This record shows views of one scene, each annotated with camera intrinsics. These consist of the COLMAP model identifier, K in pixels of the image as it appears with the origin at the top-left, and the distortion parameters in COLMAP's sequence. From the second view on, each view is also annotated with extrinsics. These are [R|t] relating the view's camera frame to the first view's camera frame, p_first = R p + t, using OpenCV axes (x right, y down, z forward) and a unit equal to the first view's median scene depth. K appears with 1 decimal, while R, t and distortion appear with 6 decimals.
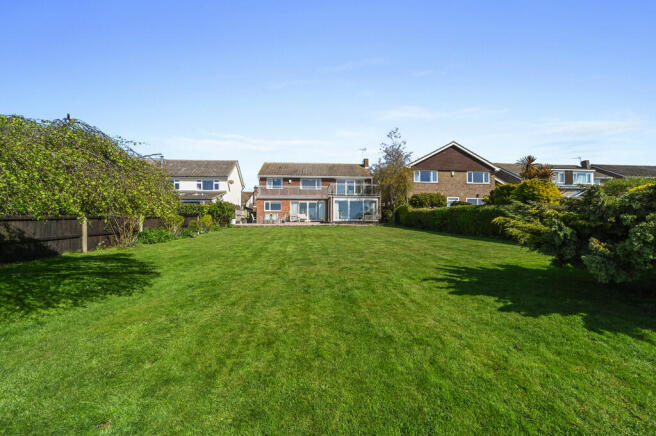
lens RADIAL K [[255.2, 0, 329.2], [0, 255.2, 217.7], [0, 0, 1]] dist [-0.010437, 0.003717]
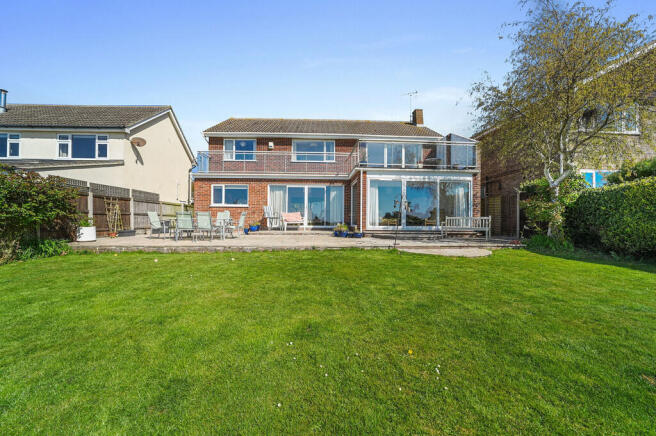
lens RADIAL K [[255.2, 0, 328.0], [0, 255.2, 215.9], [0, 0, 1]] dist [-0.010437, 0.003717]
pose [[0.999283, 0.005787, -0.037410, -0.028261], [-0.005685, 0.999980, 0.002842, -0.010076], [0.037425, -0.002628, 0.999296, 0.551077]]
